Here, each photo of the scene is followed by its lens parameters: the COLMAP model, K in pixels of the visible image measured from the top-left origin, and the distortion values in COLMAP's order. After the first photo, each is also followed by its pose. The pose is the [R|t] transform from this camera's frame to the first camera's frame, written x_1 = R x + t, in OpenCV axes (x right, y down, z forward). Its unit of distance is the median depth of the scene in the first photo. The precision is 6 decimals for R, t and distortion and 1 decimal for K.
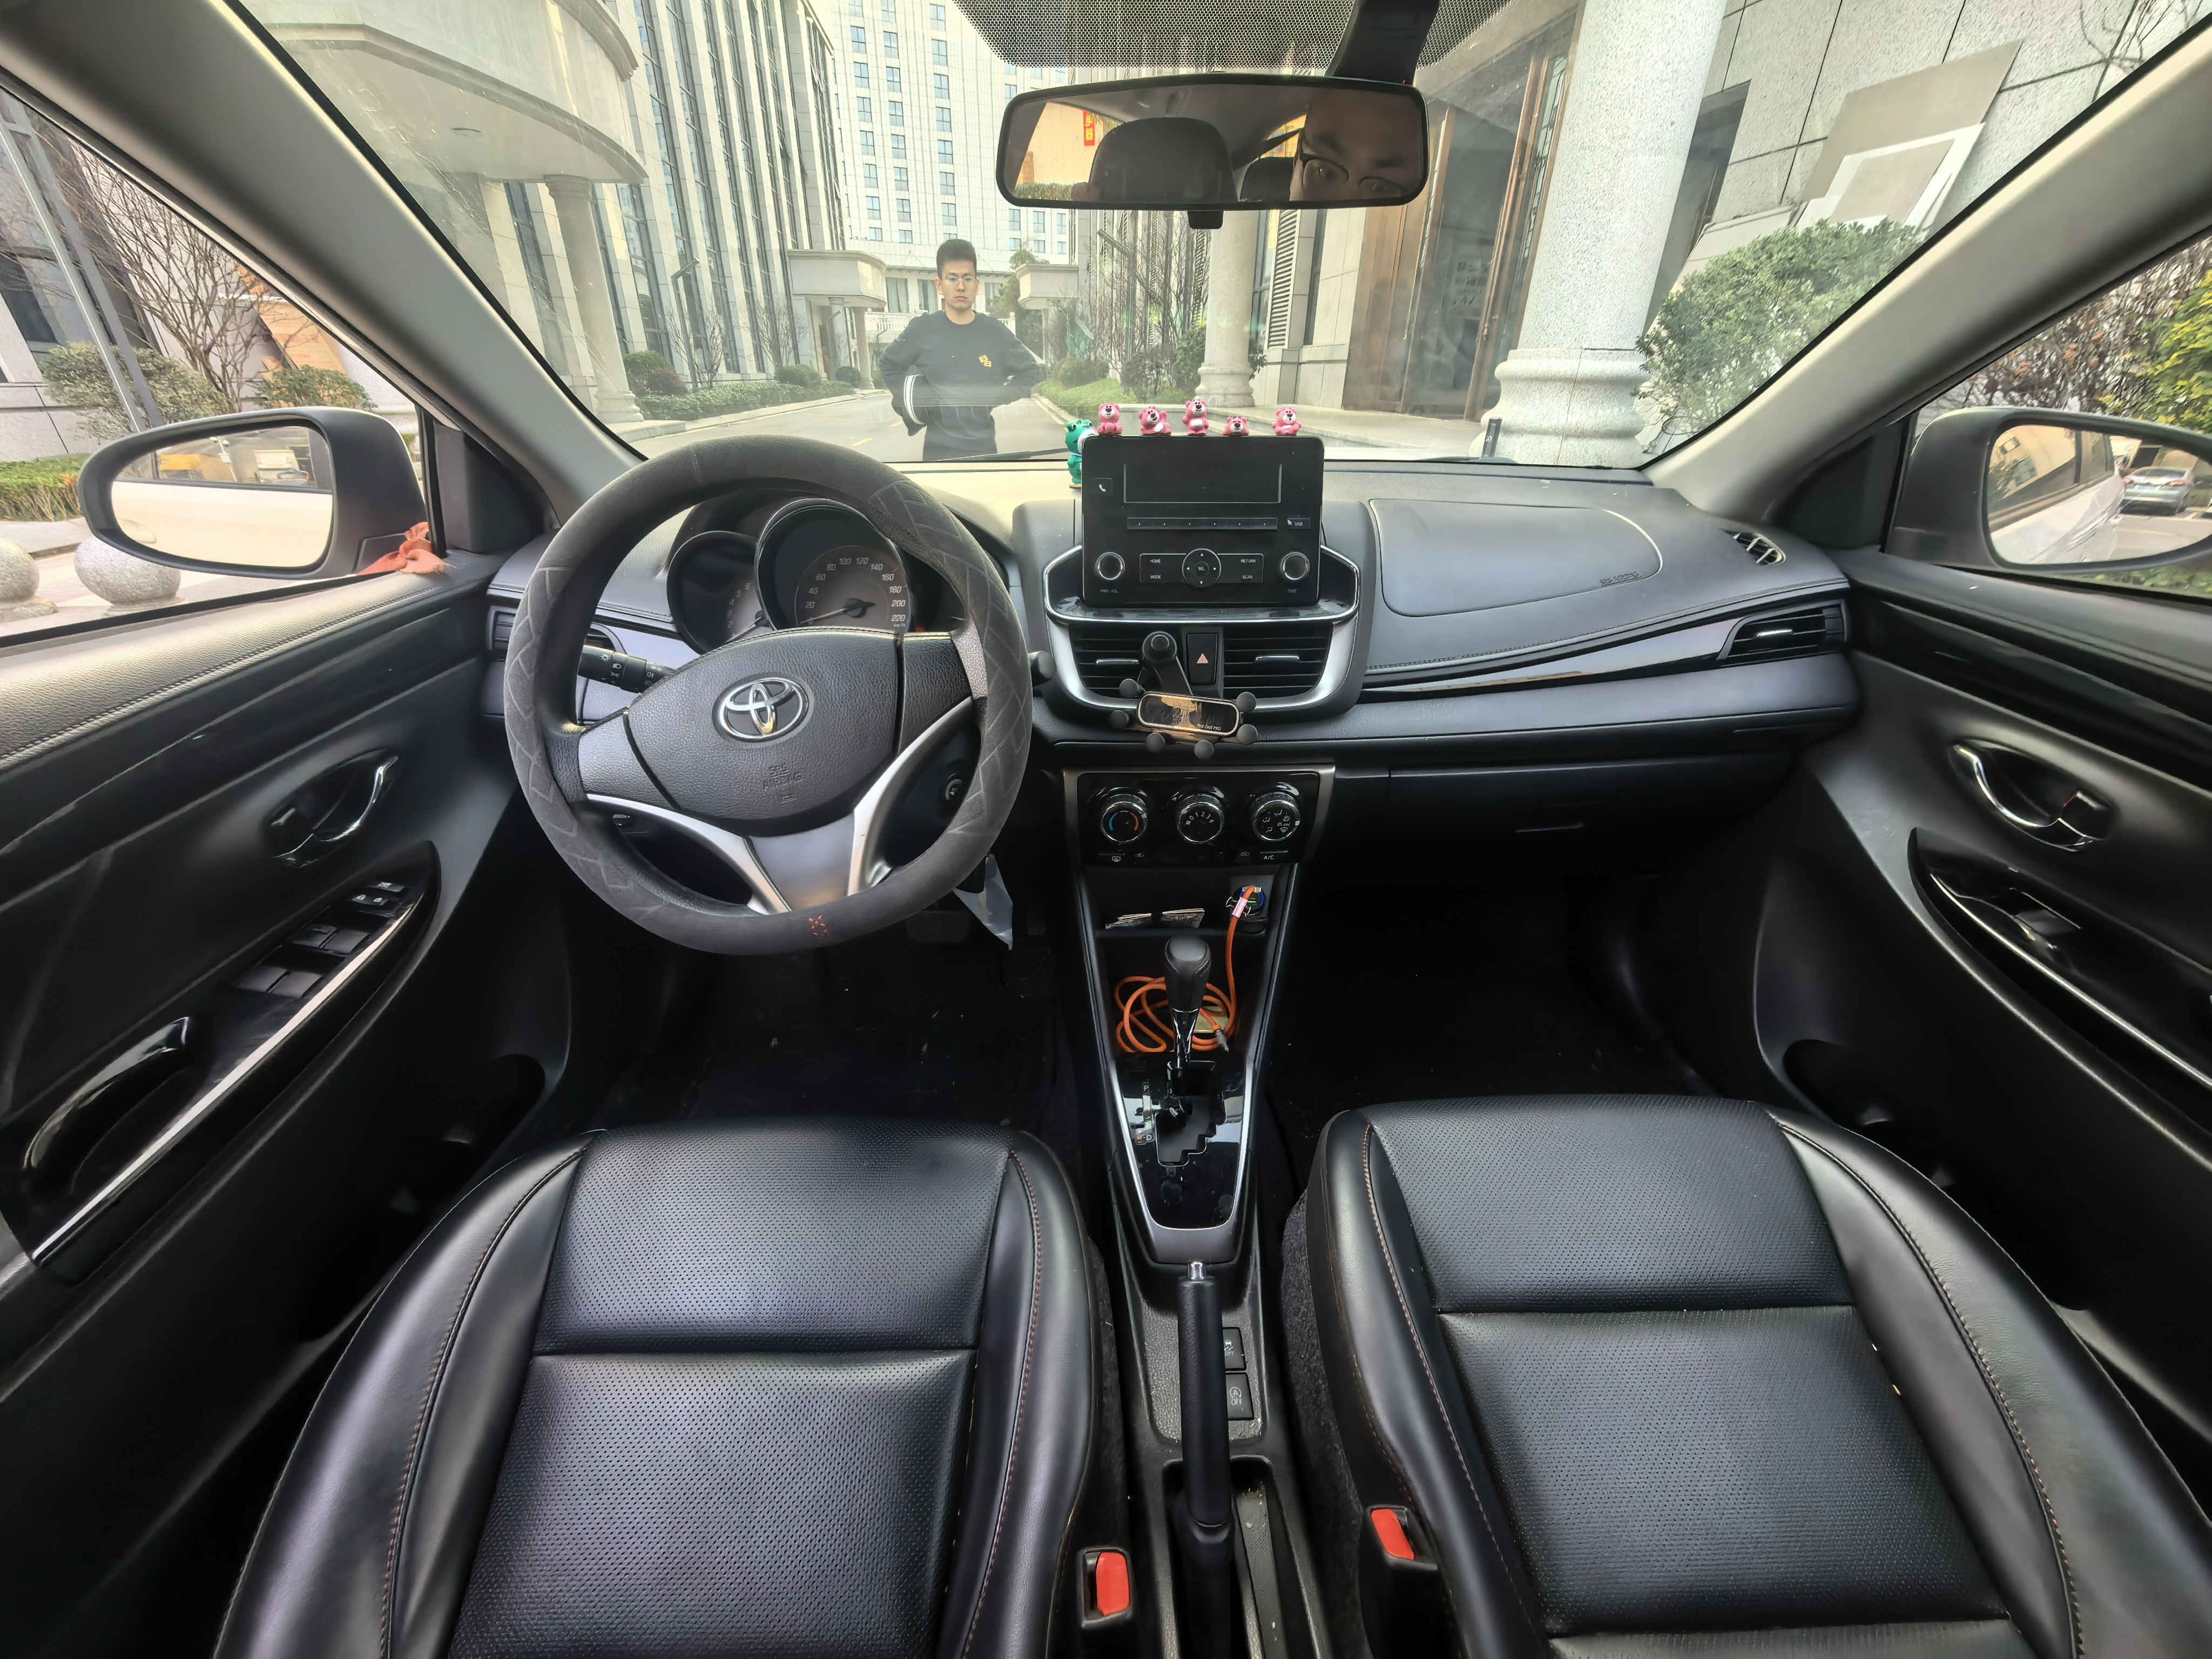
lens RADIAL K [[853.4, 0, 1106.0], [0, 853.4, 829.5], [0, 0, 1]] dist [-0.009089, -0.000053]
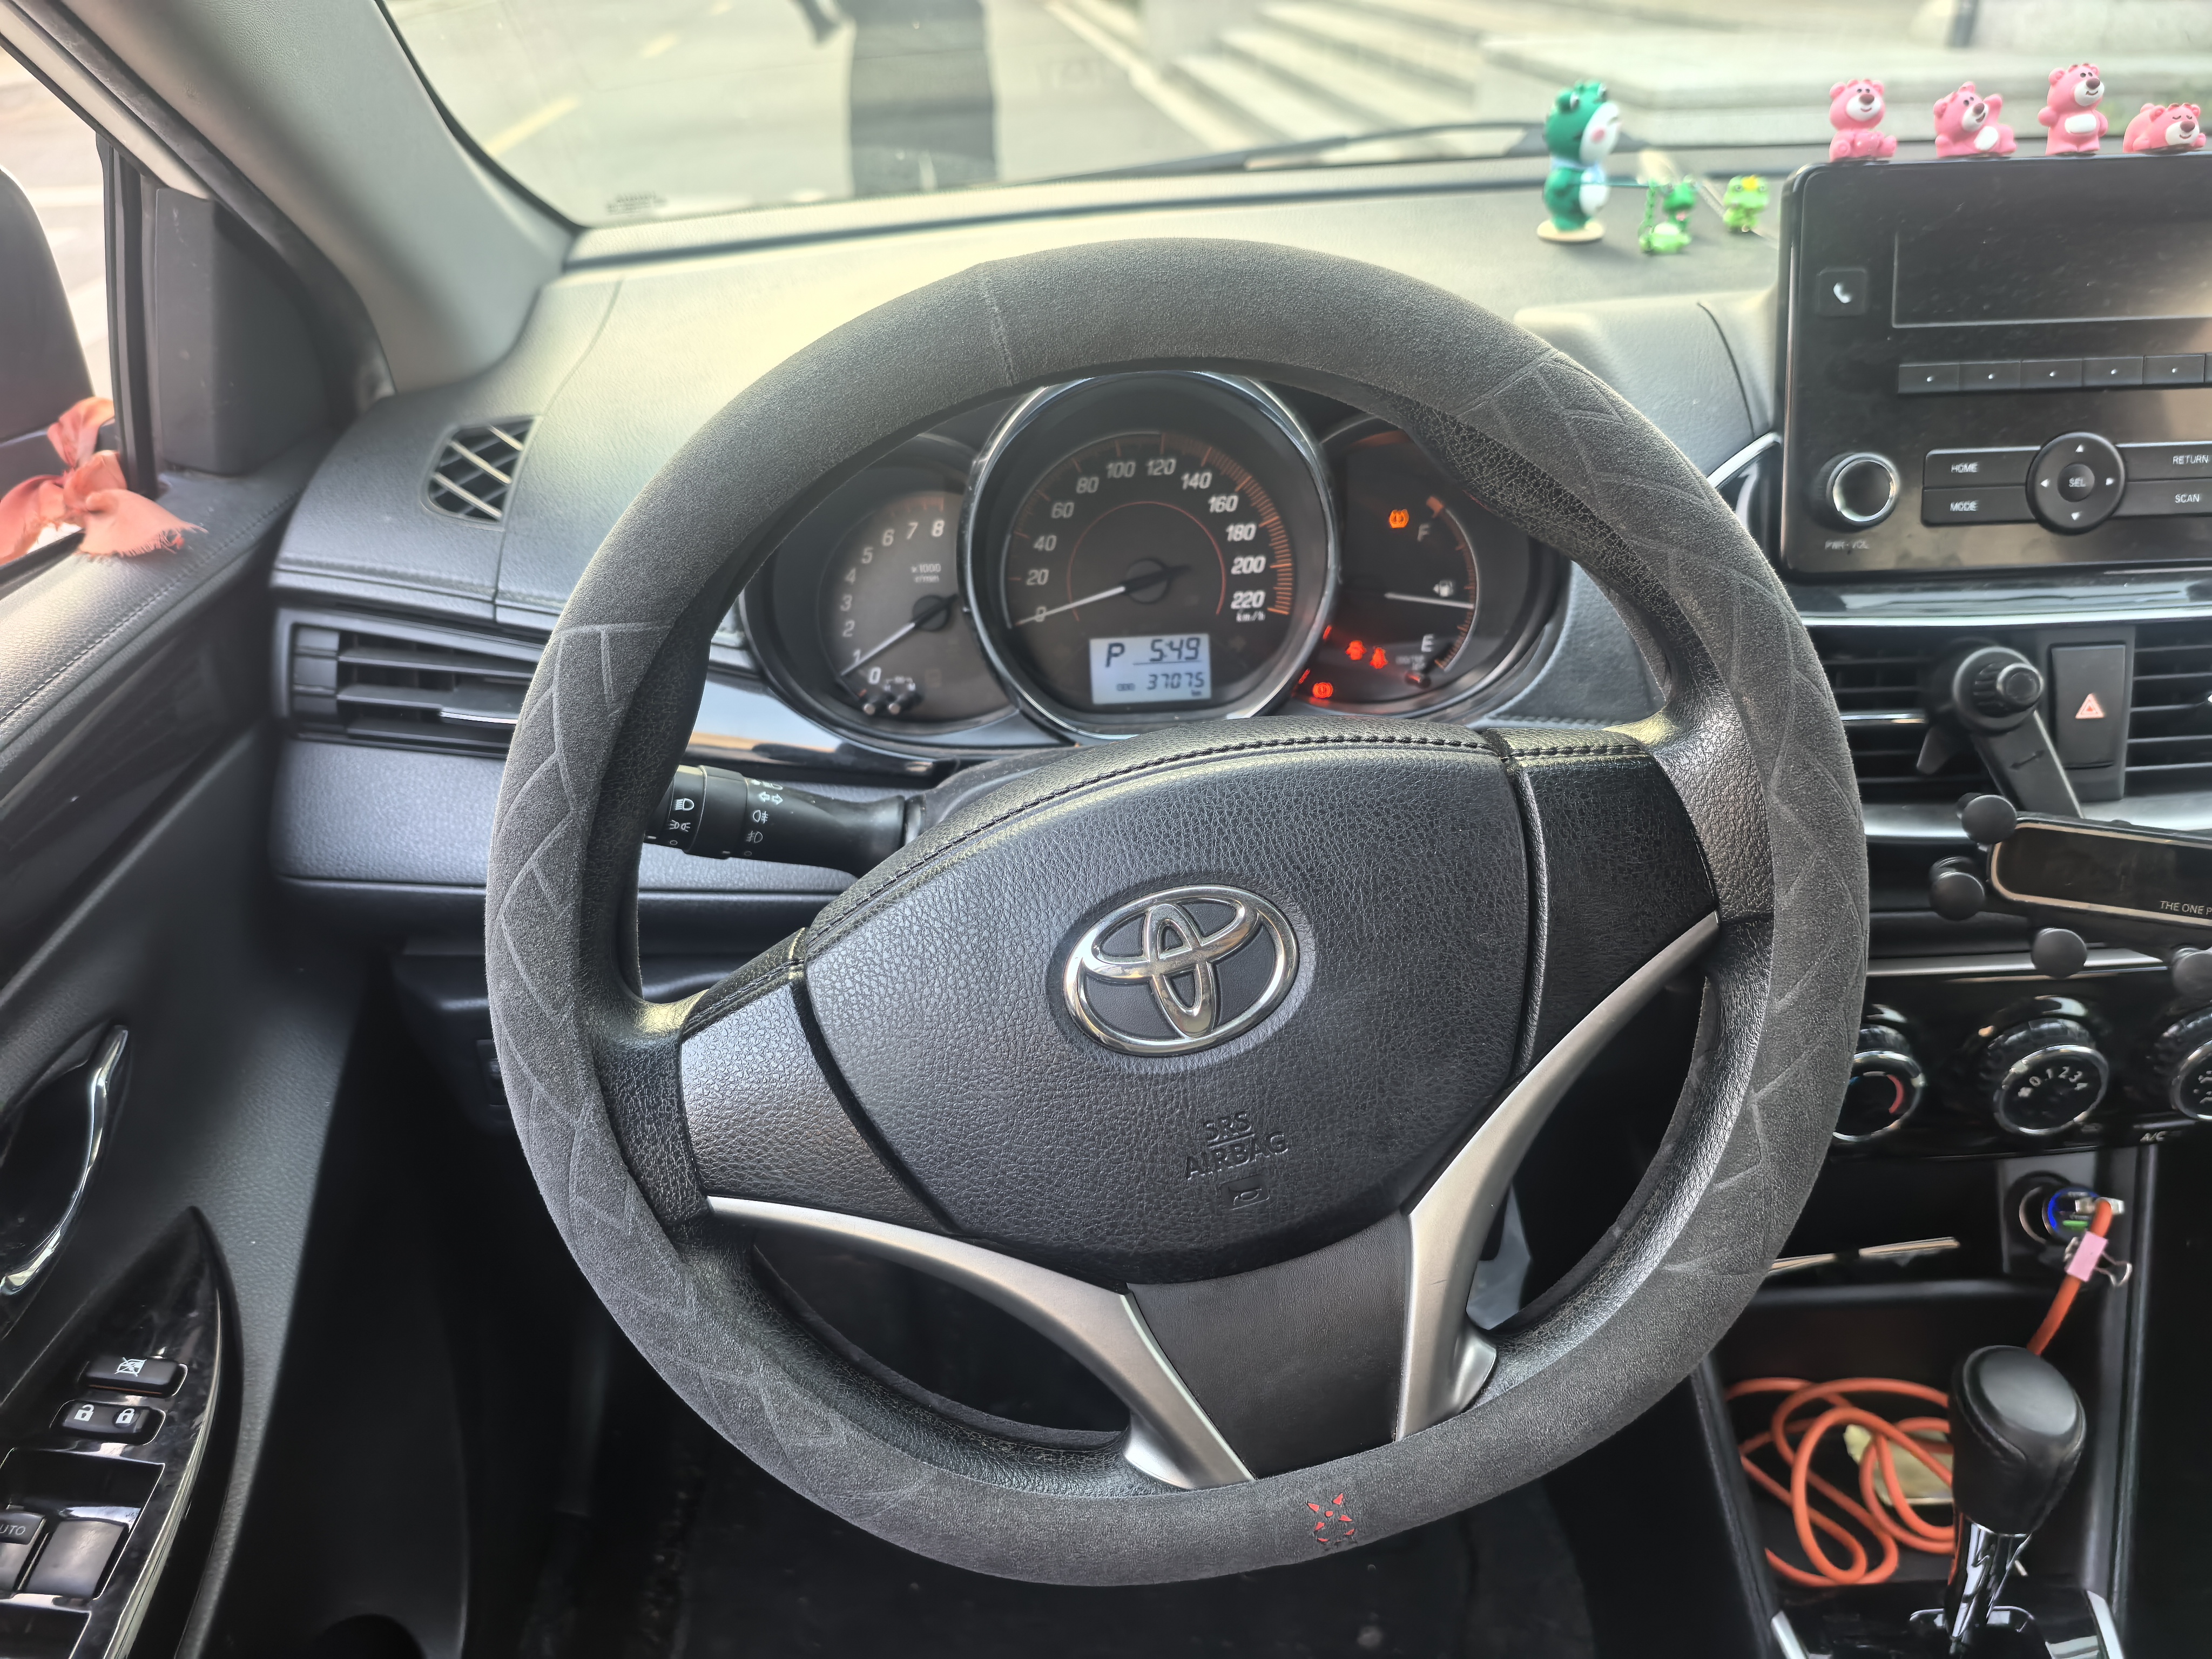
lens RADIAL K [[1606.6, 0, 1164.2], [0, 1606.6, 838.7], [0, 0, 1]] dist [-0.017531, 0.004423]
pose [[0.999266, -0.038199, -0.002787, -0.335787], [0.038267, 0.998788, 0.030949, -0.182920], [0.001601, -0.031033, 0.999517, 0.242393]]
